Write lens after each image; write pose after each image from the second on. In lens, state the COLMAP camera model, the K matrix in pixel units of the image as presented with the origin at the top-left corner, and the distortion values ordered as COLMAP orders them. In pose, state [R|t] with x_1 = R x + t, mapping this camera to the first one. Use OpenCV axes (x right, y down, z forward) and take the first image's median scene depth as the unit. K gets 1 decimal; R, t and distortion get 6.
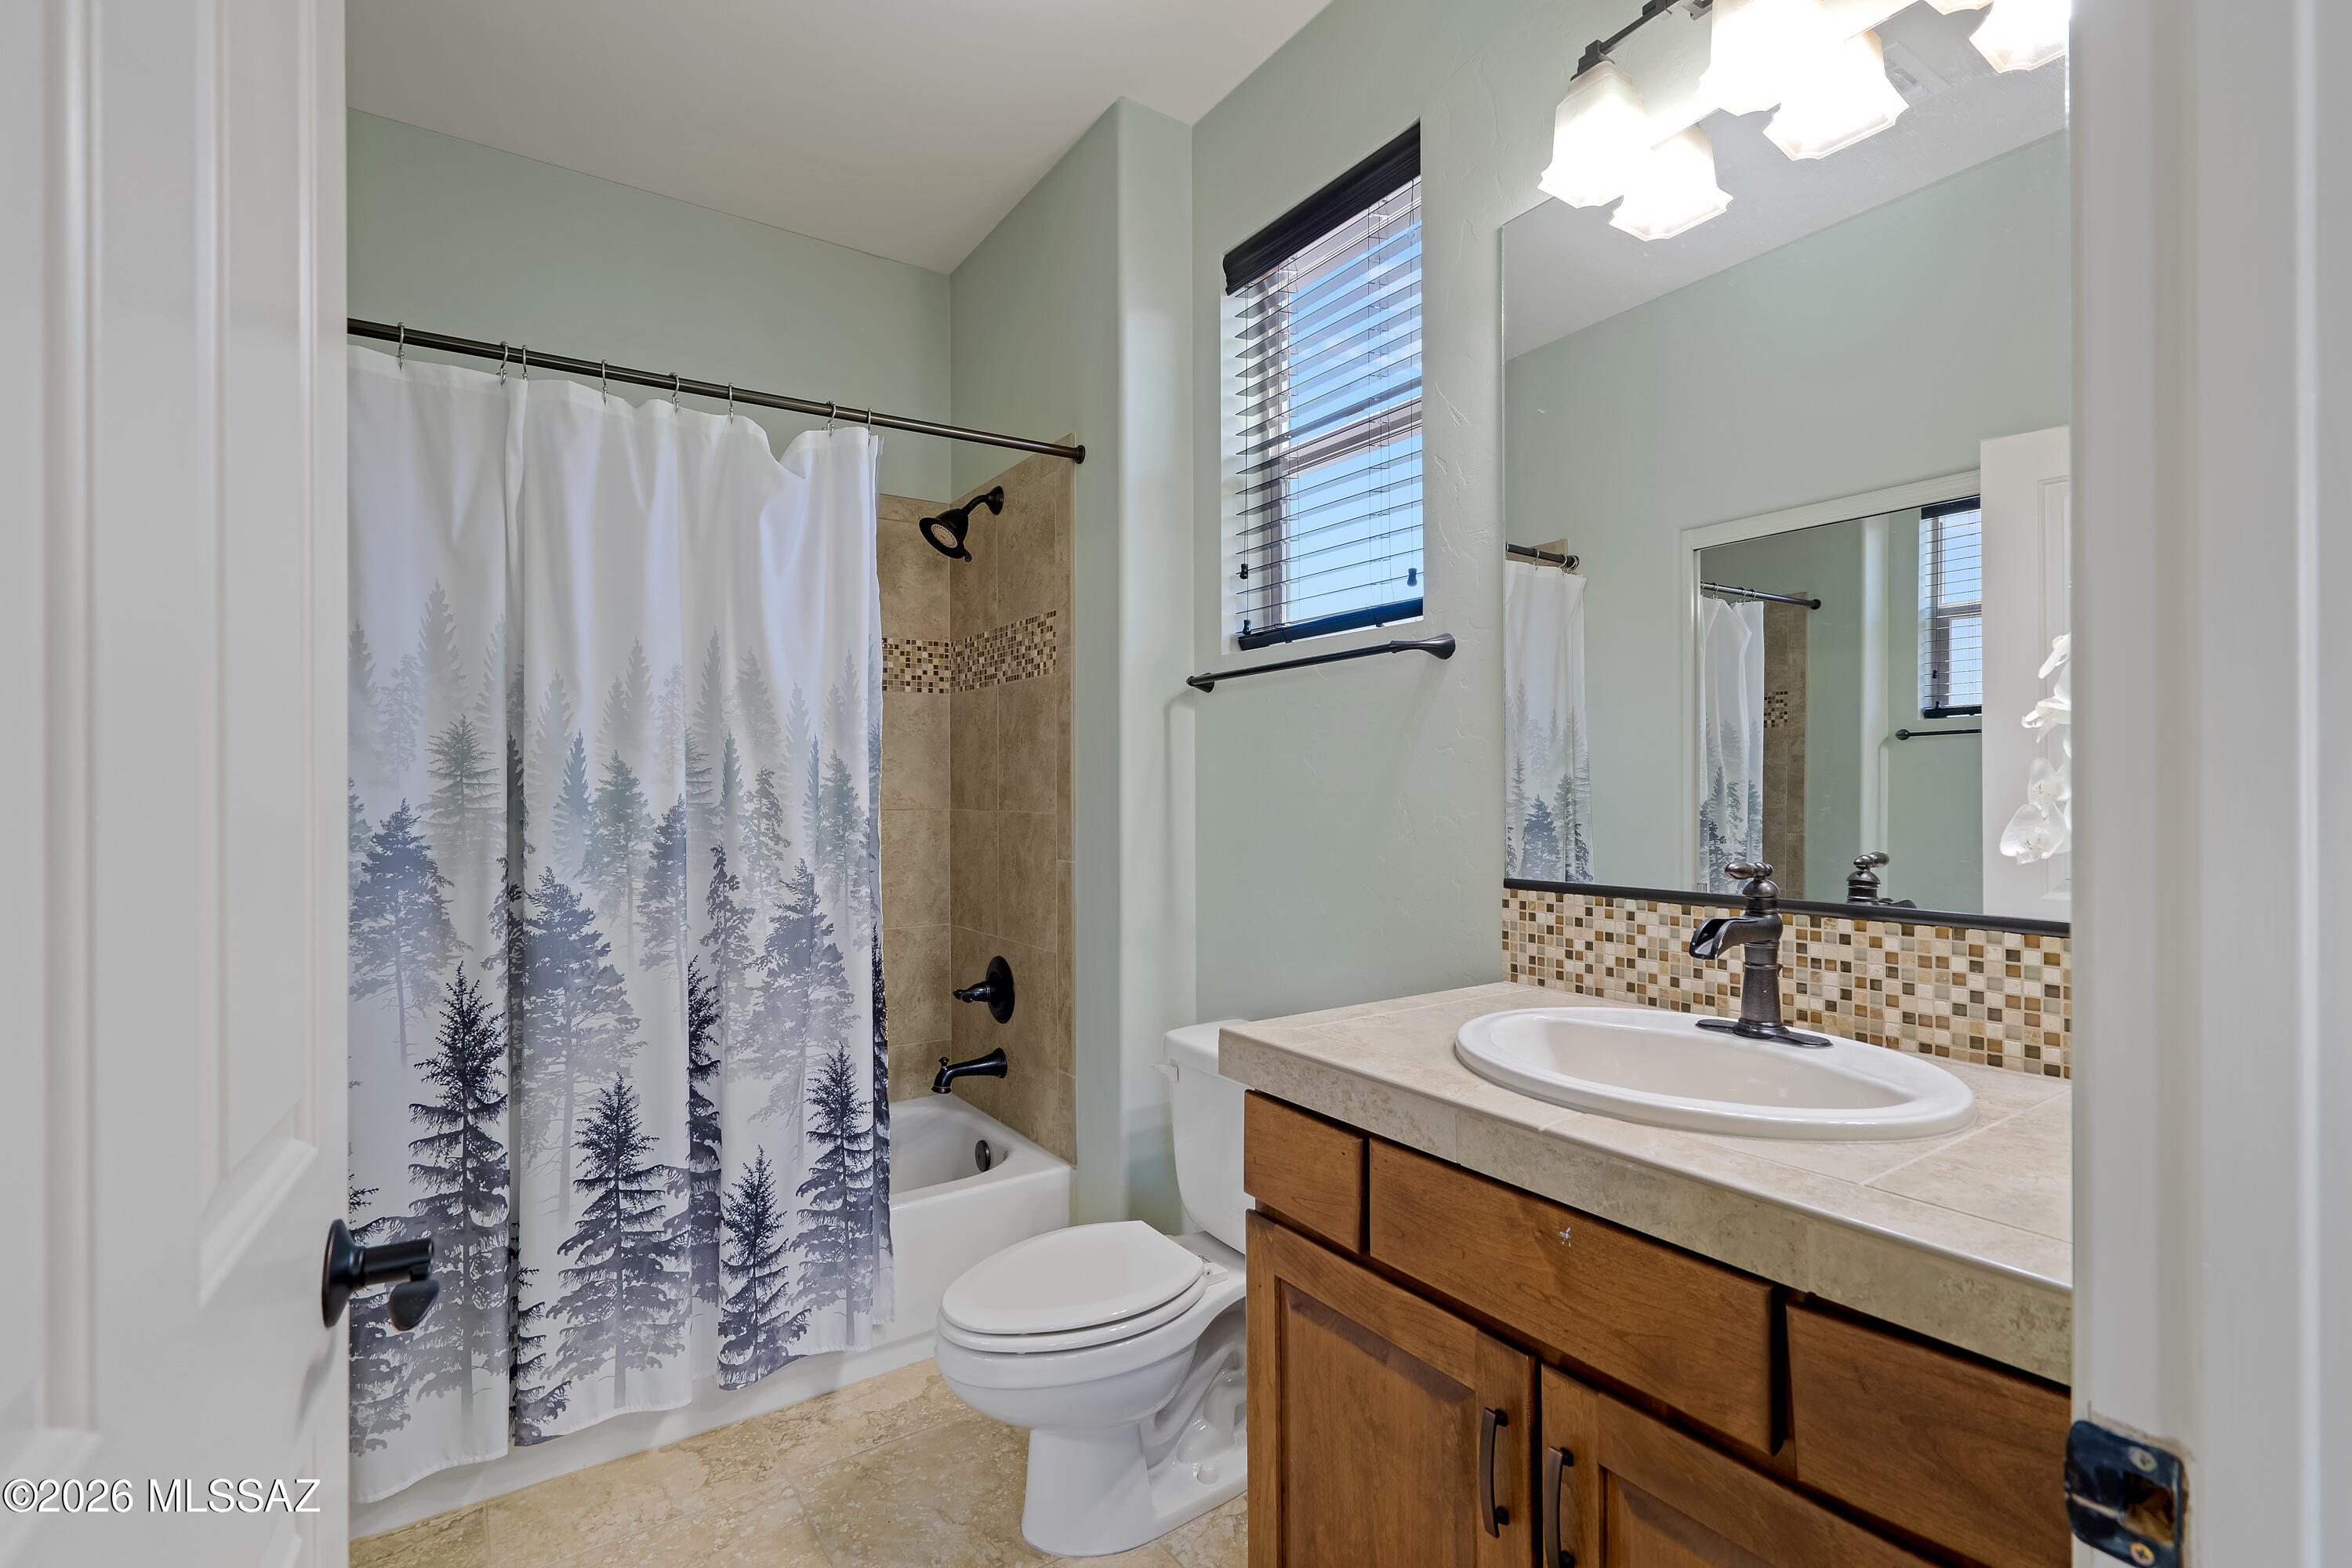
lens RADIAL K [[1092.8, 0, 1190.1], [0, 1092.8, 784.6], [0, 0, 1]] dist [-0.003379, 0.000348]
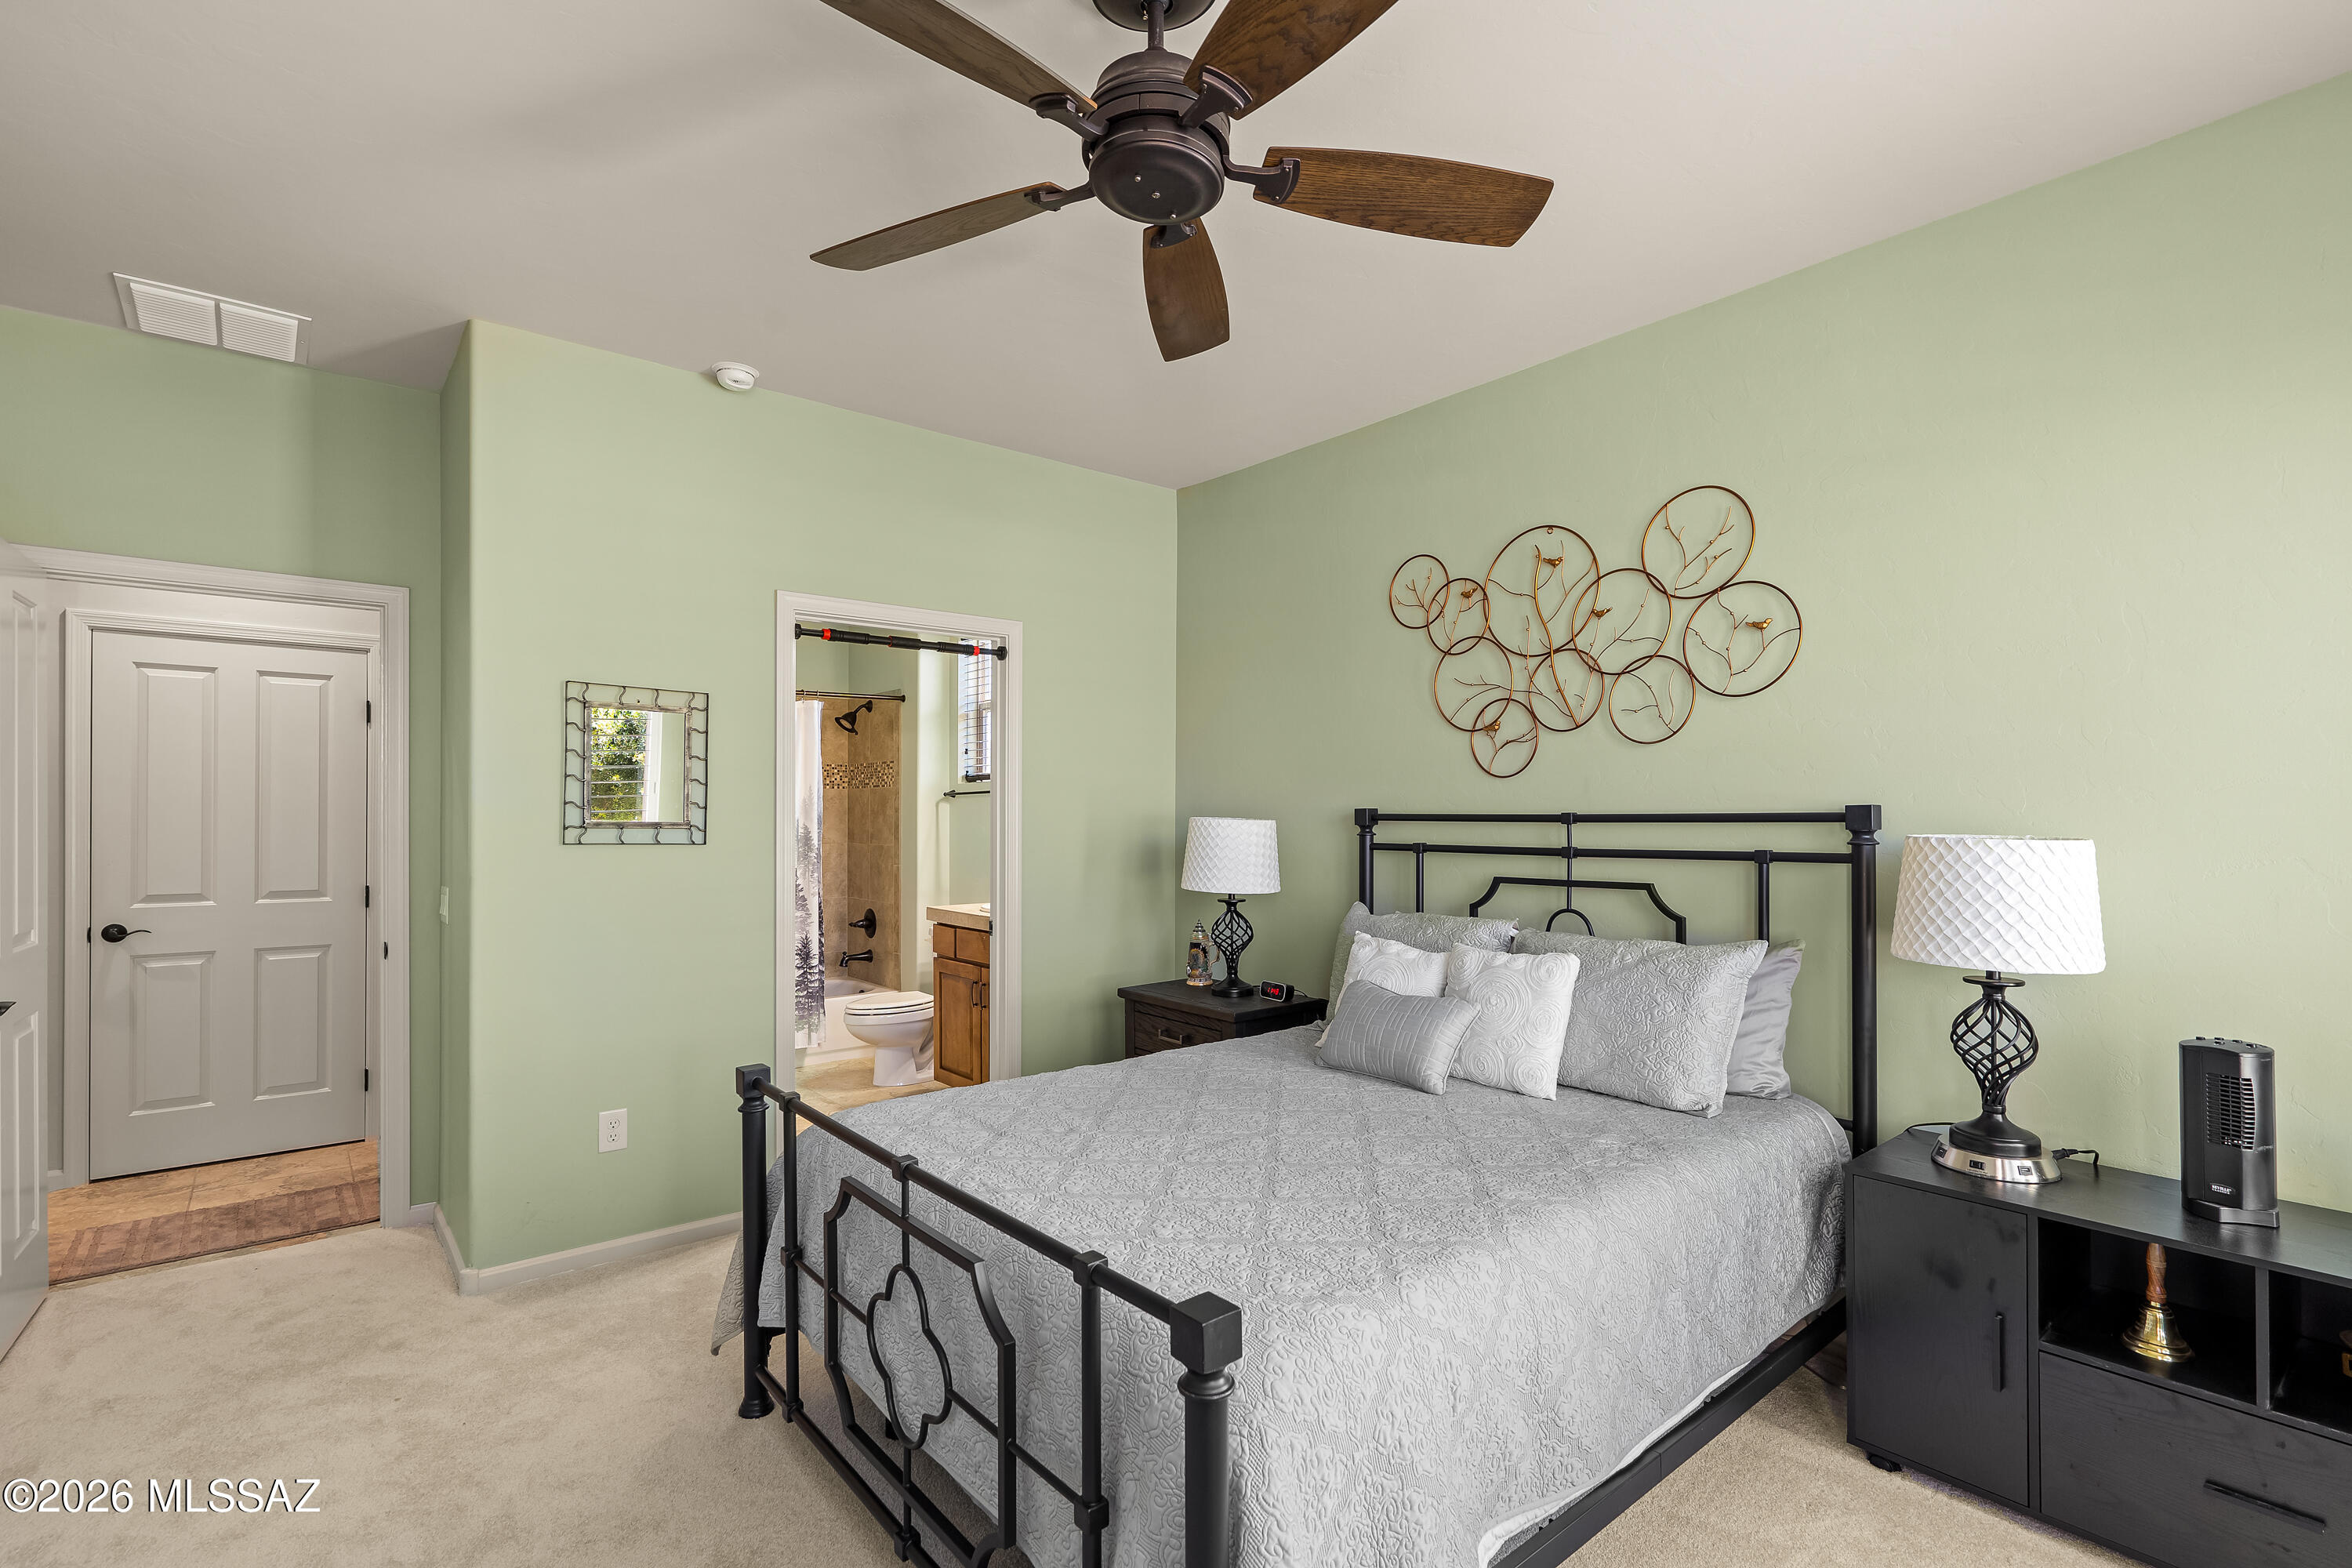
lens RADIAL K [[1087.4, 0, 1178.3], [0, 1087.4, 812.6], [0, 0, 1]] dist [-0.002121, 0.001651]
pose [[0.996253, 0.005125, 0.086330, 0.309656], [-0.005292, 0.999985, 0.001705, -0.056290], [-0.086320, -0.002155, 0.996265, -1.507478]]
